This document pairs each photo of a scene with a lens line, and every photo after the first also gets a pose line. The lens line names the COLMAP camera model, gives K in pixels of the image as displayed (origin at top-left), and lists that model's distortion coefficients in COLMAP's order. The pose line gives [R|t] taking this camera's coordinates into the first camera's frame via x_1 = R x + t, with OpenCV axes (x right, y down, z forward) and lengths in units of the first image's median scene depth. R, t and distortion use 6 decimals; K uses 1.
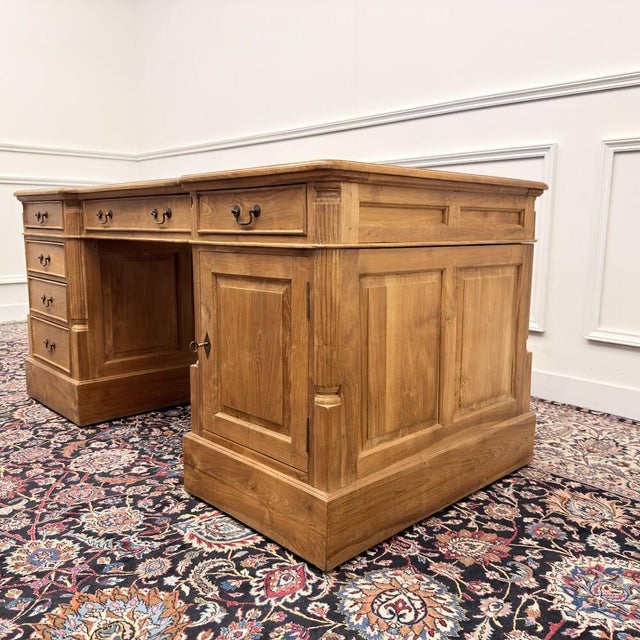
lens RADIAL K [[601.0, 0, 320.0], [0, 601.0, 320.0], [0, 0, 1]] dist [0.118764, -0.233457]
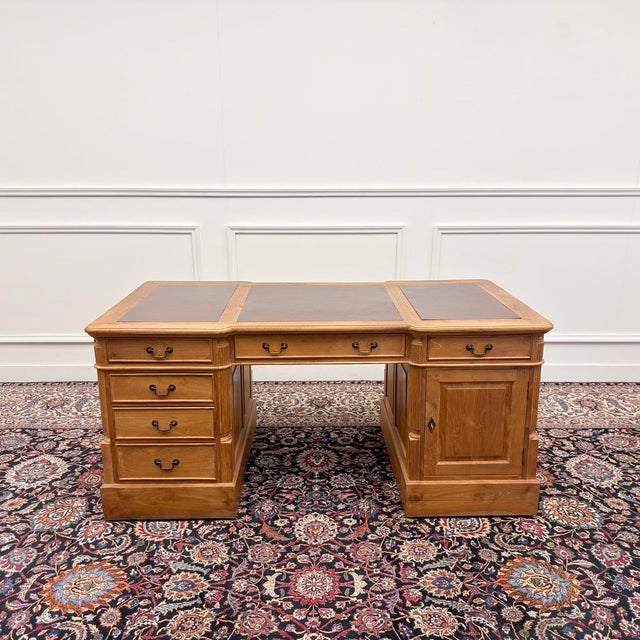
lens RADIAL K [[601.0, 0, 320.0], [0, 601.0, 320.0], [0, 0, 1]] dist [0.118764, -0.233457]
pose [[0.677563, -0.205584, 0.706147, -1.425410], [0.120498, 0.978194, 0.169166, -0.524945], [-0.725527, -0.029531, 0.687560, 0.112238]]
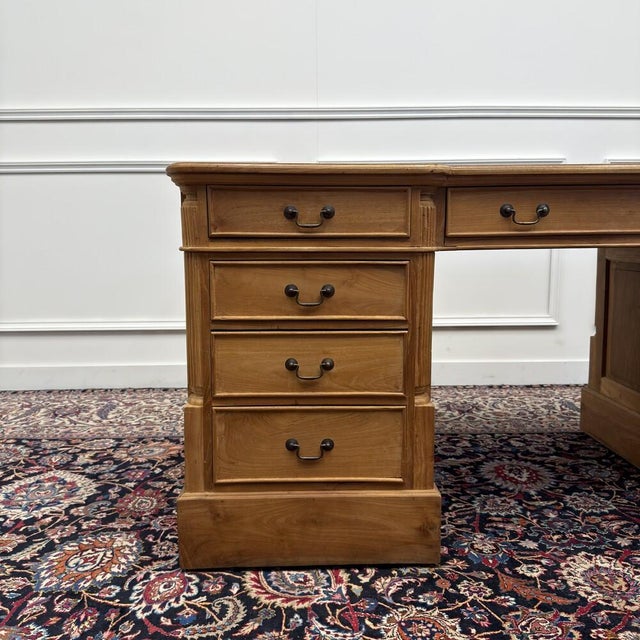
lens RADIAL K [[601.0, 0, 320.0], [0, 601.0, 320.0], [0, 0, 1]] dist [0.118764, -0.233457]
pose [[0.664285, -0.108698, 0.739534, -1.222017], [0.126373, 0.991460, 0.032212, -0.133115], [-0.736719, 0.072060, 0.672348, 0.915721]]
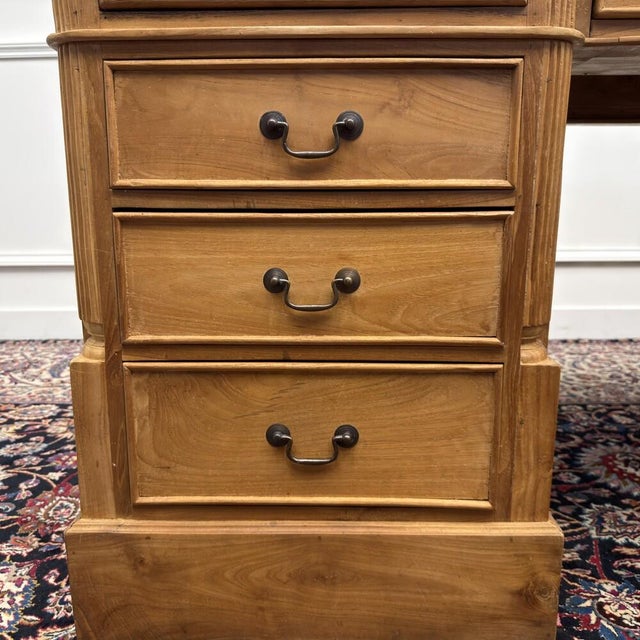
lens RADIAL K [[601.0, 0, 320.0], [0, 601.0, 320.0], [0, 0, 1]] dist [0.118764, -0.233457]
pose [[0.695108, -0.154022, 0.702212, -0.932434], [0.123471, 0.987843, 0.094450, -0.062512], [-0.708223, 0.021050, 0.705675, 1.177486]]
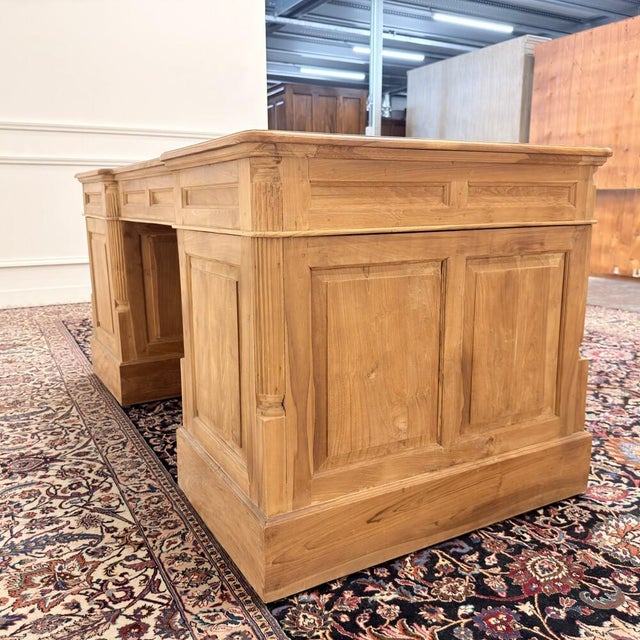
lens RADIAL K [[612.6, 0, 320.0], [0, 612.6, 320.0], [0, 0, 1]] dist [0.005403, -0.013498]
pose [[-0.972000, -0.045853, 0.230465, -0.577546], [0.036374, 0.939595, 0.340351, -0.408086], [-0.232150, 0.339204, -0.911618, 2.527167]]
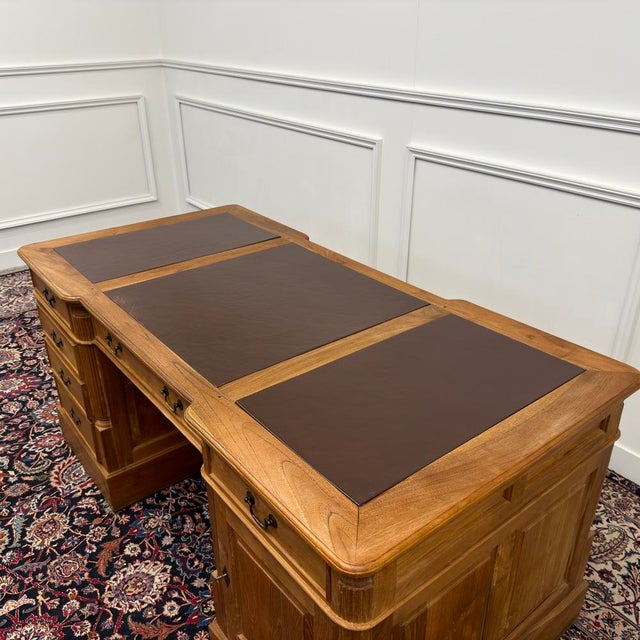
lens RADIAL K [[612.6, 0, 320.0], [0, 612.6, 320.0], [0, 0, 1]] dist [0.005403, -0.013498]
pose [[0.996400, 0.029258, -0.079570, 0.014343], [-0.003502, 0.951964, 0.306190, -0.590294], [0.084707, -0.304809, 0.948639, 0.243242]]
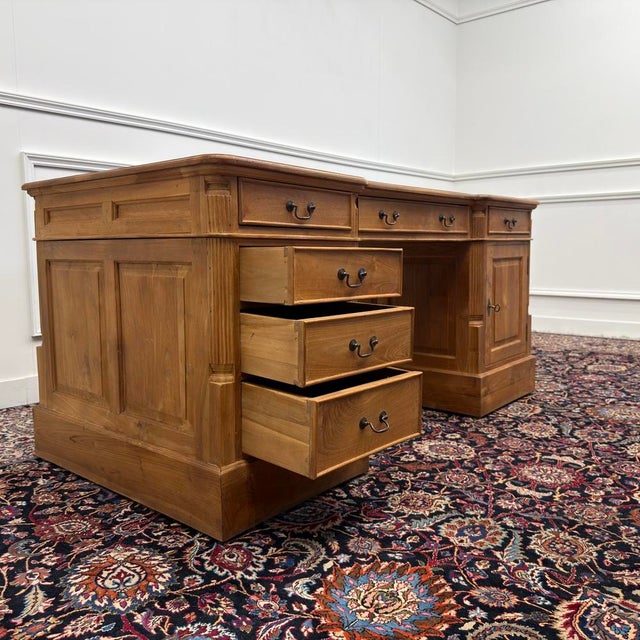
lens RADIAL K [[600.8, 0, 319.8], [0, 600.8, 316.1], [0, 0, 1]] dist [0.106416, -0.199822]
pose [[-0.115298, -0.113674, 0.986805, -1.595504], [0.158490, 0.978599, 0.131246, -0.198210], [-0.980606, 0.171531, -0.094814, 1.519058]]
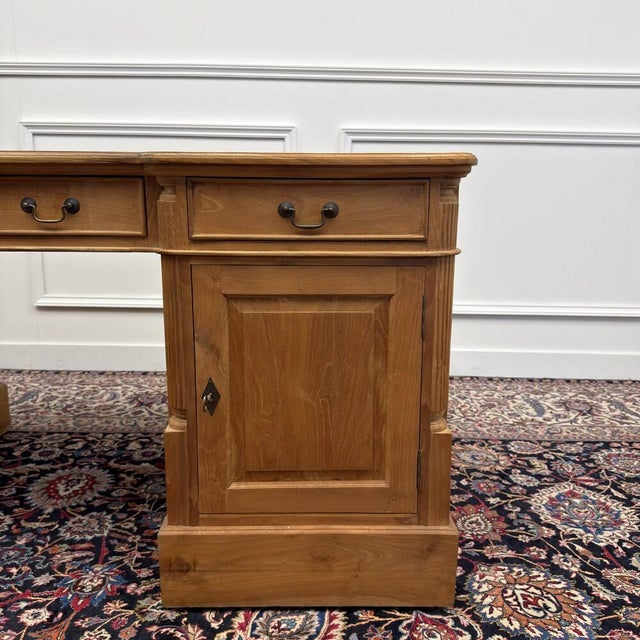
lens RADIAL K [[612.0, 0, 320.0], [0, 612.0, 320.0], [0, 0, 1]] dist [0.067505, -0.124136]
pose [[0.679072, -0.143375, 0.719934, -0.586580], [0.102954, 0.989649, 0.099978, -0.103008], [-0.726816, 0.006228, 0.686804, 0.400124]]
